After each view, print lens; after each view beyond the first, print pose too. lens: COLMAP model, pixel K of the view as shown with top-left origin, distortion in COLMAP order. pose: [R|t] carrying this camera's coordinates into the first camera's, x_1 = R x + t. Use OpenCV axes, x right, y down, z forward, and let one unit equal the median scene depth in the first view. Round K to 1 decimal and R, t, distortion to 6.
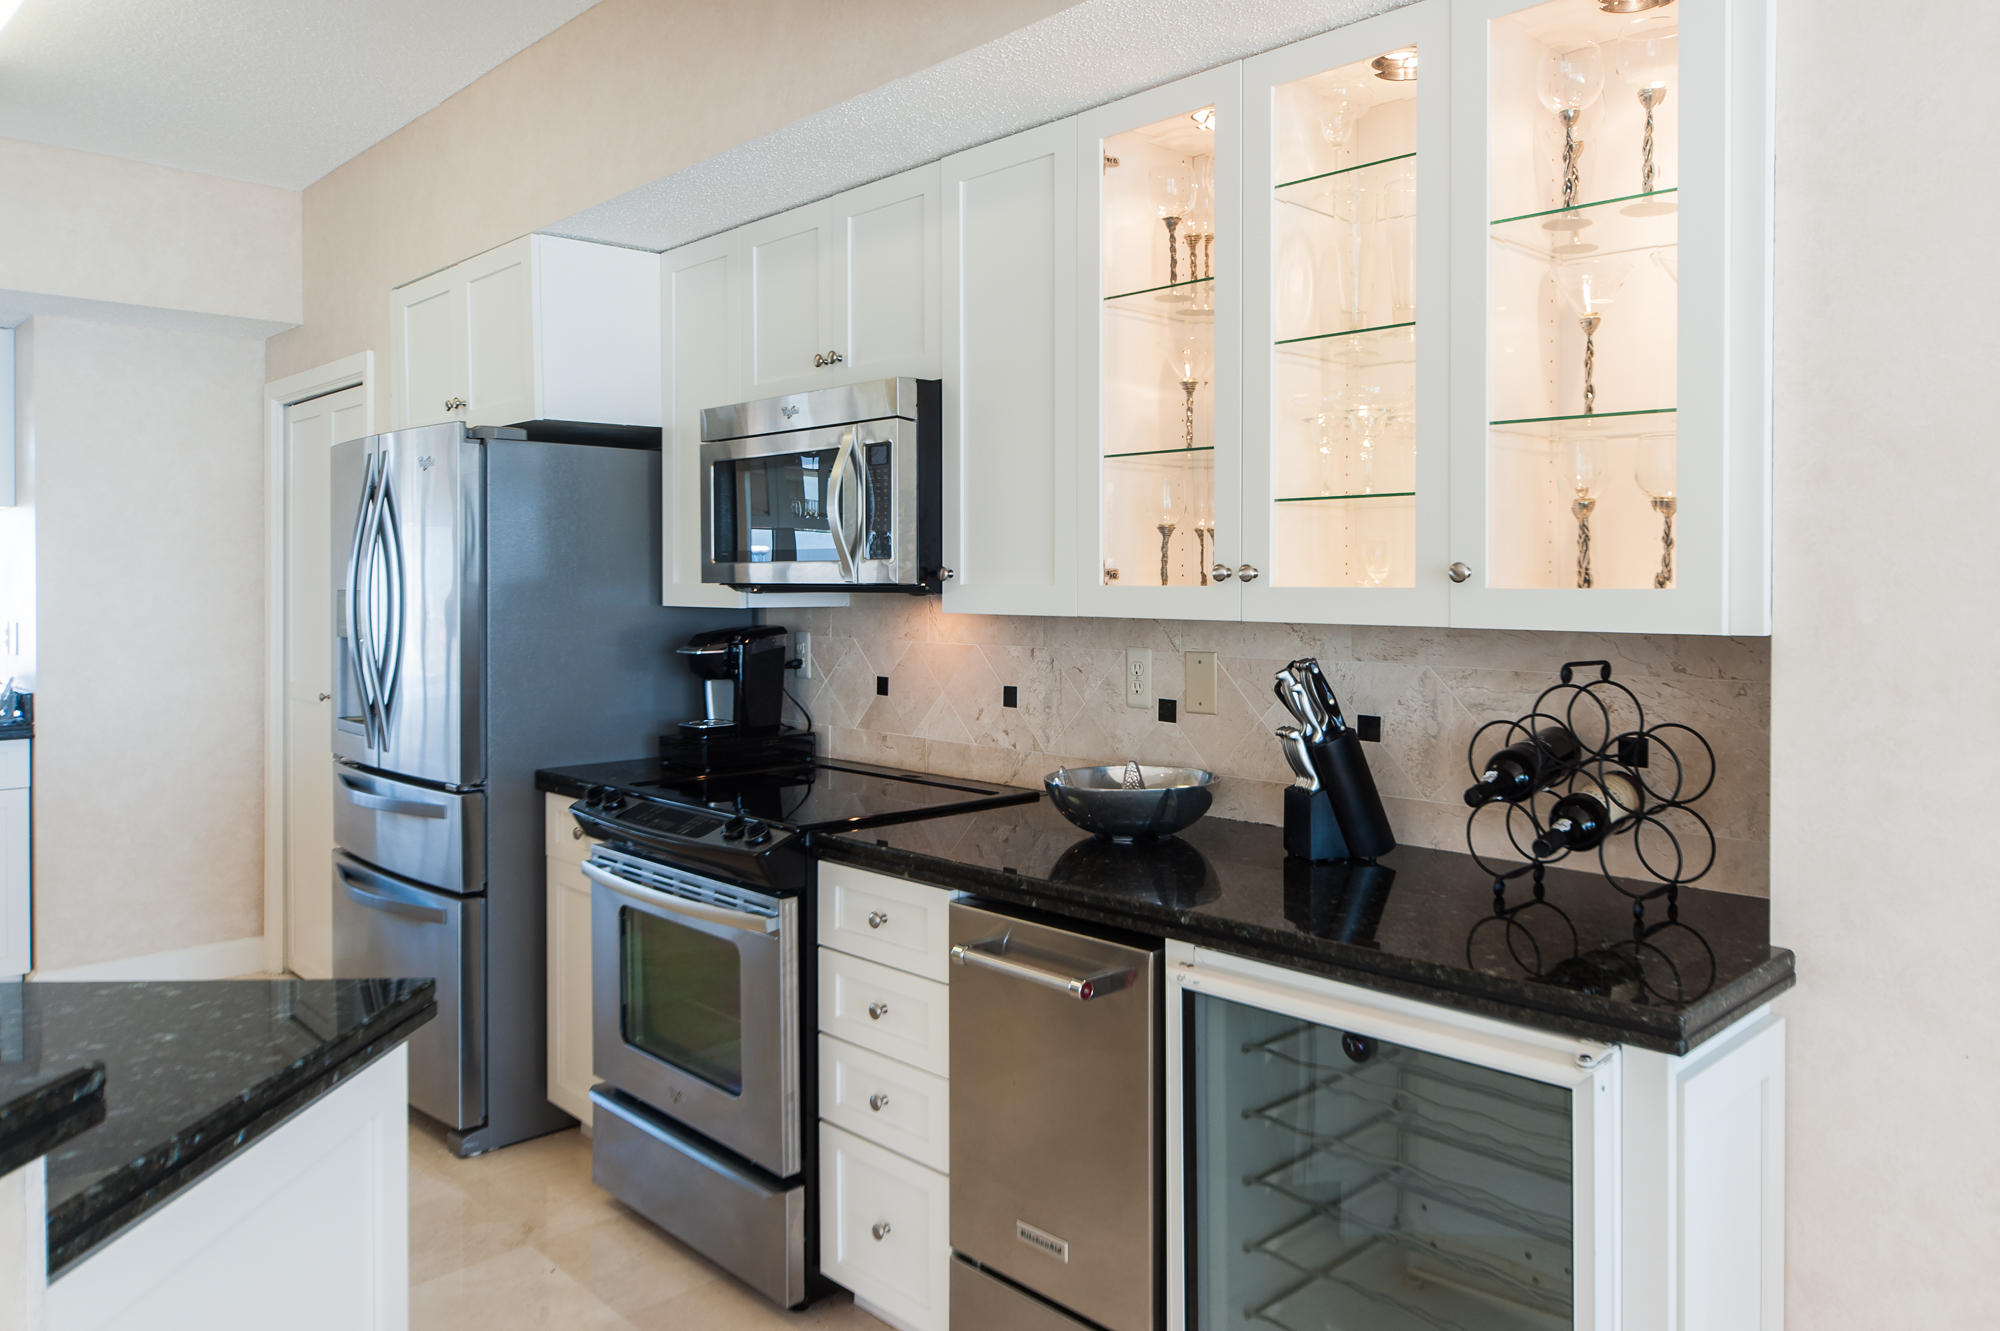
lens RADIAL K [[1390.8, 0, 1005.1], [0, 1390.8, 593.0], [0, 0, 1]] dist [0.003243, 0.000808]
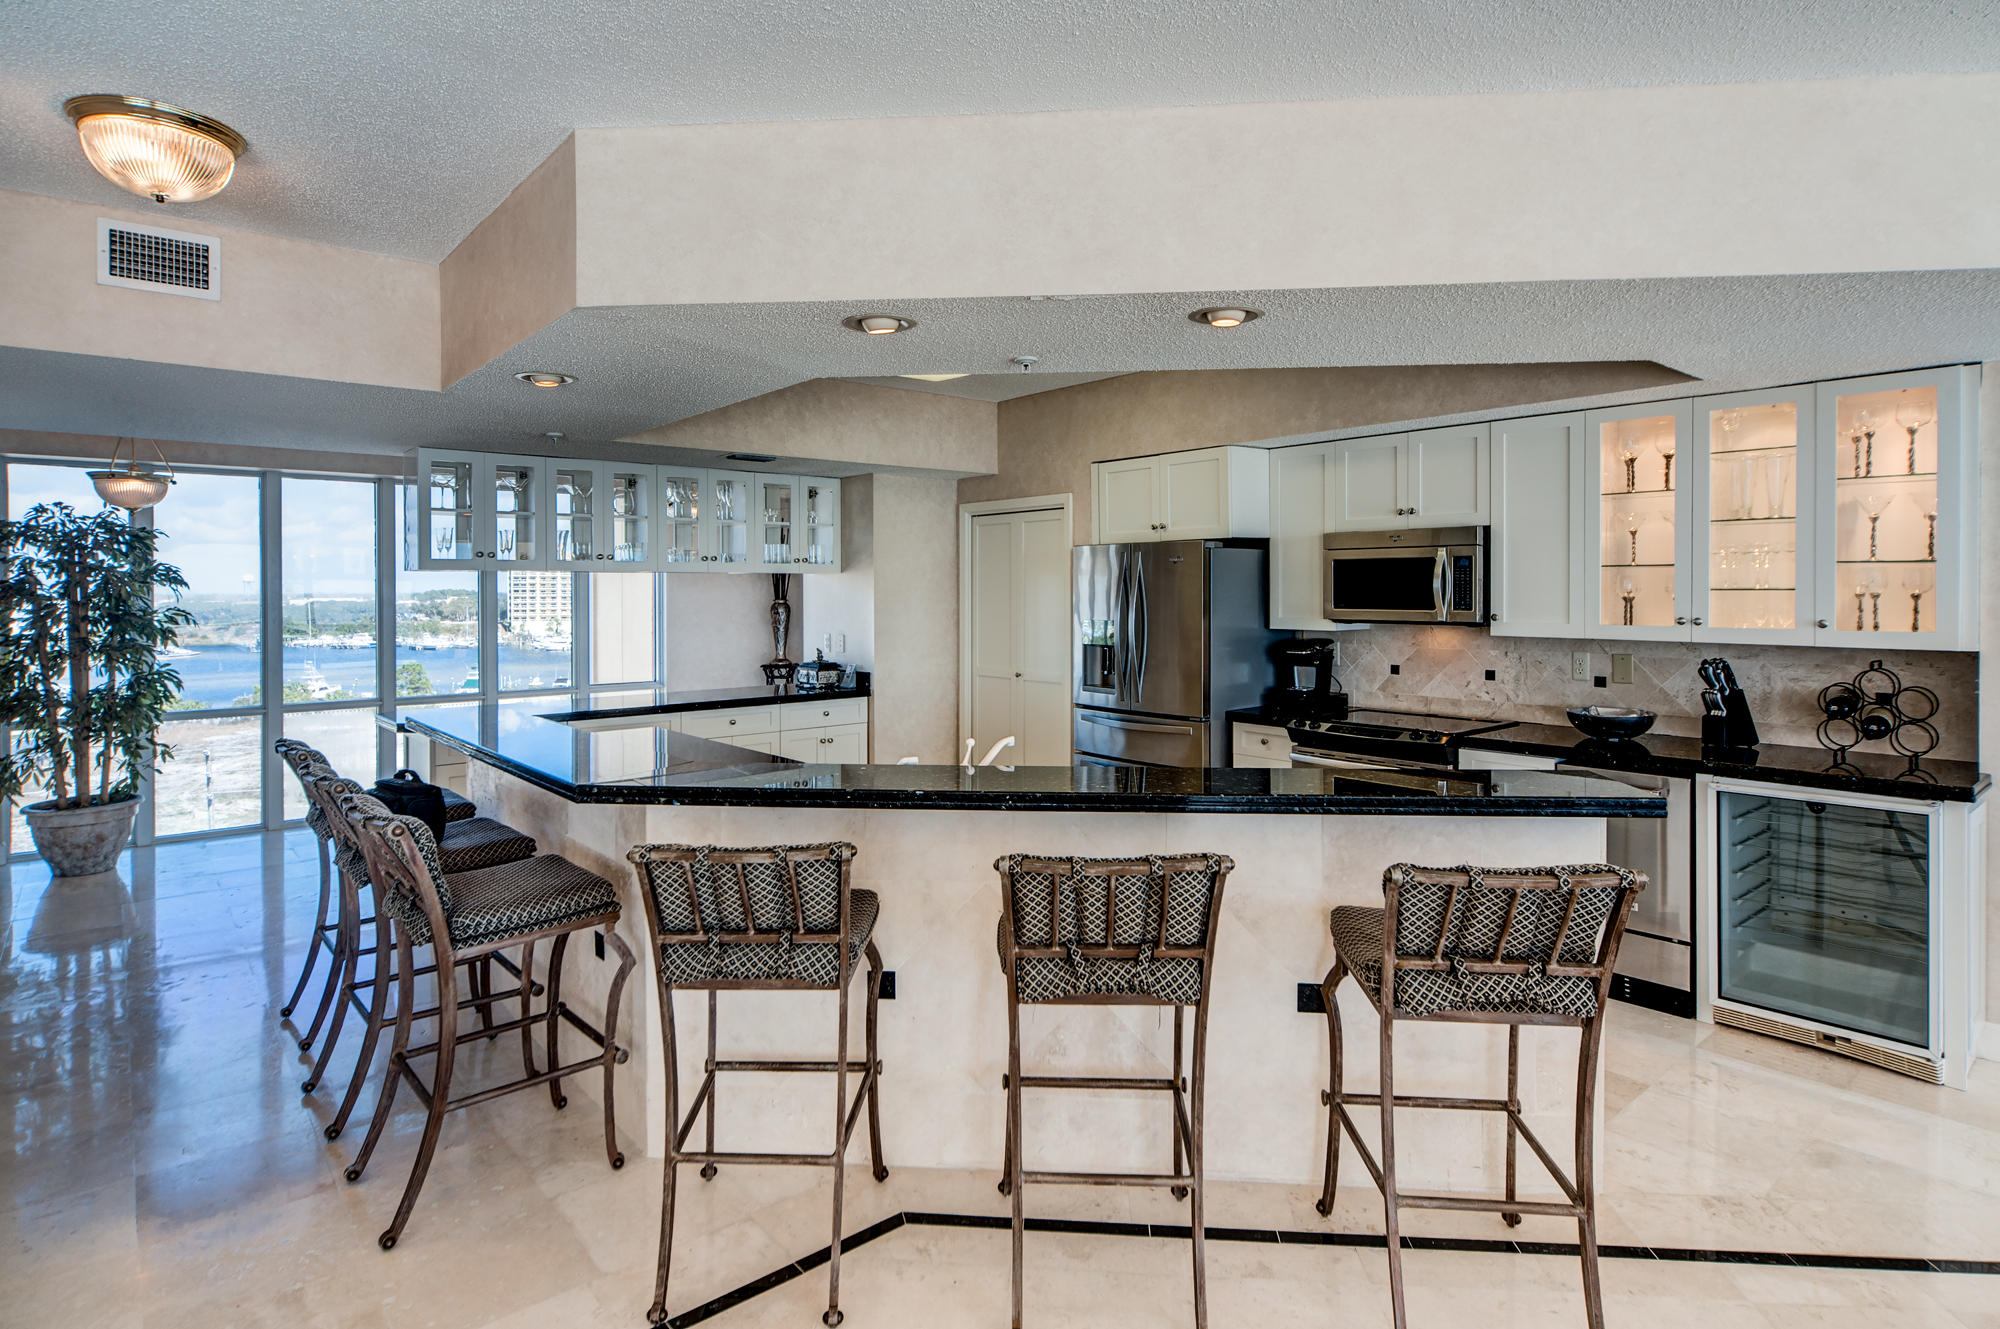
lens RADIAL K [[1034.8, 0, 991.6], [0, 1034.8, 595.6], [0, 0, 1]] dist [-0.002092, -0.000494]
pose [[0.997067, -0.003589, -0.076446, -0.803931], [0.003335, 0.999989, -0.003441, -0.051434], [0.076458, 0.003176, 0.997068, -0.742907]]
